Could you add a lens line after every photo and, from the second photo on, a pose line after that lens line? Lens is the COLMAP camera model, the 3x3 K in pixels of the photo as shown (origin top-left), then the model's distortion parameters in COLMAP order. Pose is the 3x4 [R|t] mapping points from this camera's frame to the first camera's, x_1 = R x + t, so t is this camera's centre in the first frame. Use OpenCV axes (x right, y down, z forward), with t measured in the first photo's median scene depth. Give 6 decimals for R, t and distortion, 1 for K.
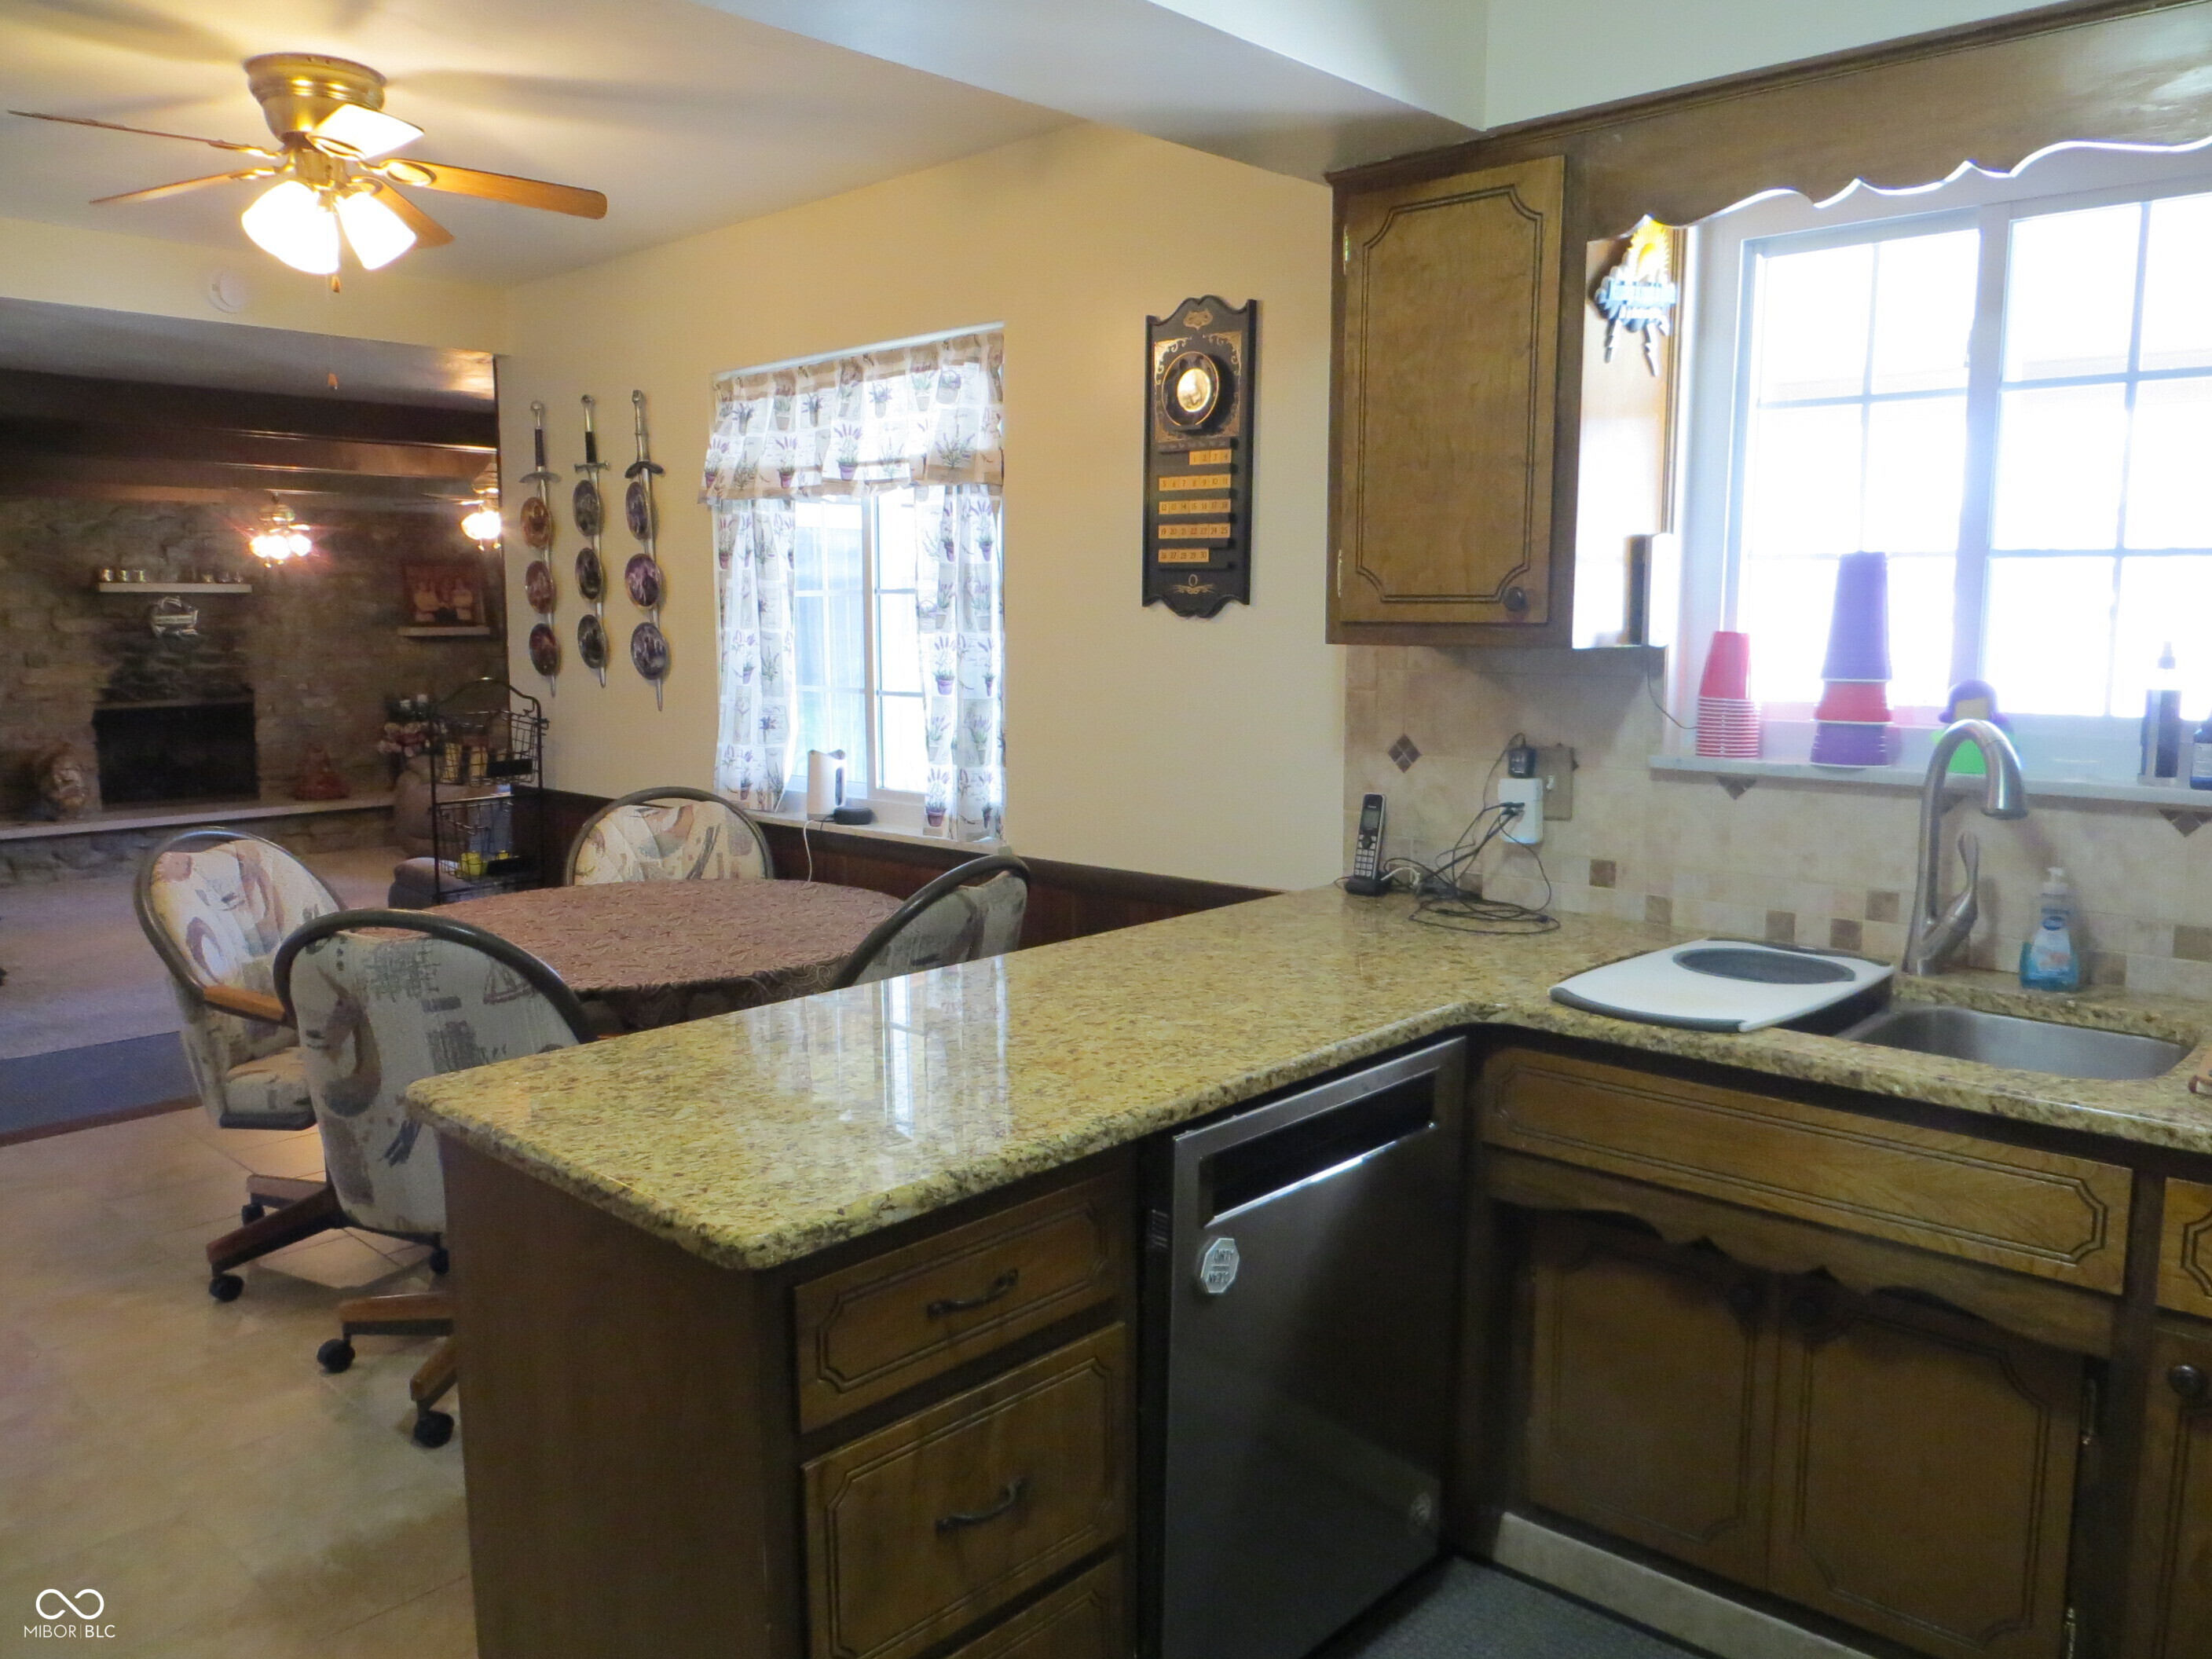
lens RADIAL K [[1641.2, 0, 1137.9], [0, 1641.2, 837.8], [0, 0, 1]] dist [-0.041177, 0.000551]
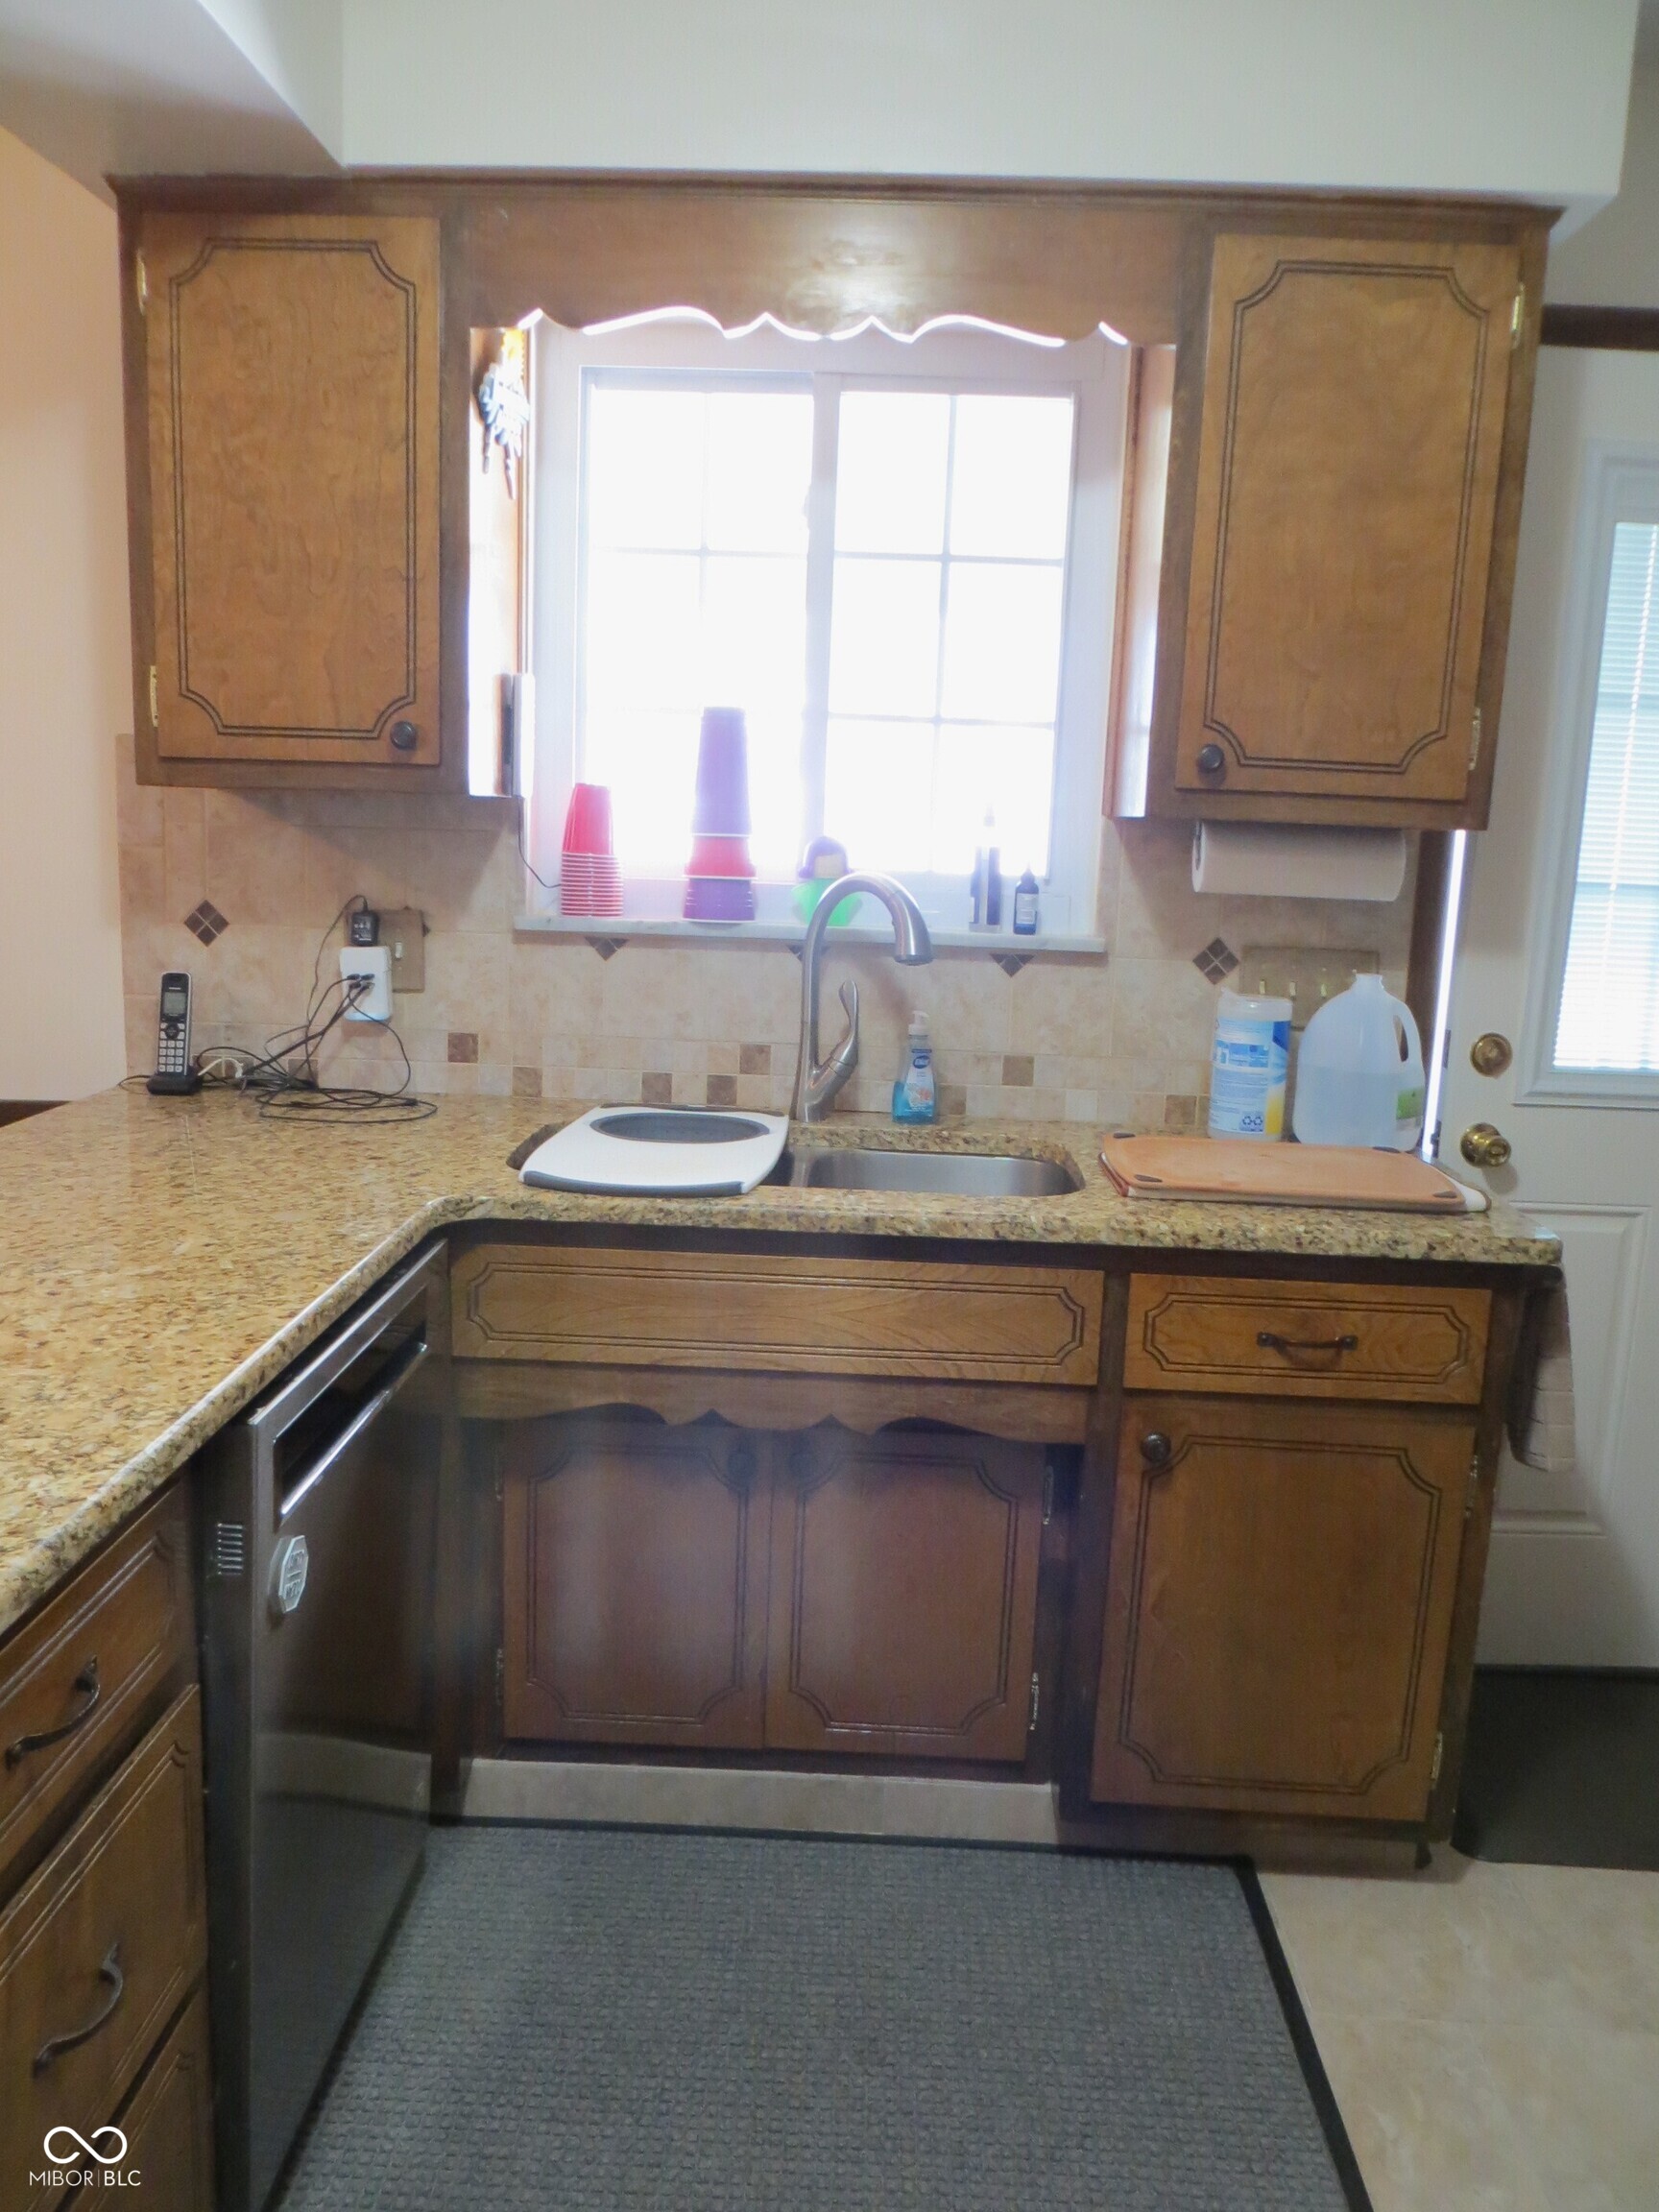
lens RADIAL K [[1634.1, 0, 829.5], [0, 1634.1, 1106.0], [0, 0, 1]] dist [-0.019372, 0.001097]
pose [[0.760350, -0.087815, 0.643550, -0.169430], [0.056023, 0.995993, 0.069715, 0.002294], [-0.647093, -0.016954, 0.762222, 0.187445]]
